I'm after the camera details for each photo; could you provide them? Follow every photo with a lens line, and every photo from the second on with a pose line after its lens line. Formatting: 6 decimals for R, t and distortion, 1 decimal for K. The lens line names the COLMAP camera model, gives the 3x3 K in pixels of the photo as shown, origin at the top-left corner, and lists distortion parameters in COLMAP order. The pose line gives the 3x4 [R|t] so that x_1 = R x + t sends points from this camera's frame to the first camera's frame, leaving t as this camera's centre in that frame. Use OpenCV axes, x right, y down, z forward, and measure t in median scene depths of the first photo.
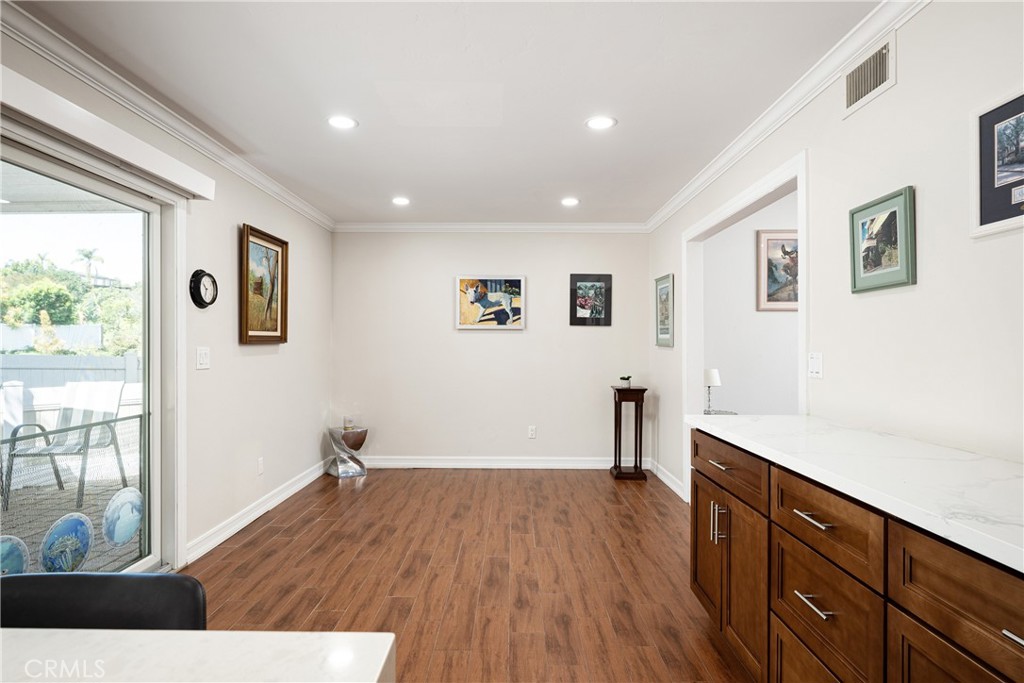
lens RADIAL K [[528.1, 0, 516.1], [0, 528.1, 345.8], [0, 0, 1]] dist [-0.001758, -0.000032]
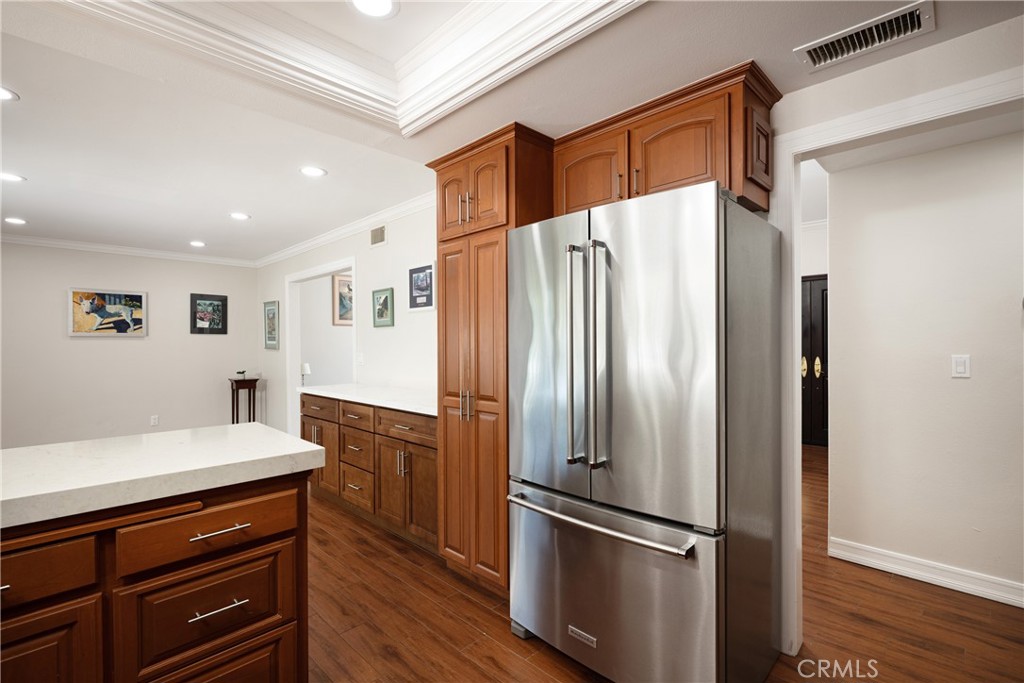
lens RADIAL K [[468.1, 0, 513.3], [0, 468.1, 345.0], [0, 0, 1]] dist [0.001104, -0.000080]
pose [[0.699895, -0.009749, 0.714179, -0.163010], [0.006902, 0.999952, 0.006887, -0.013473], [-0.714212, 0.000109, 0.699929, -0.356909]]
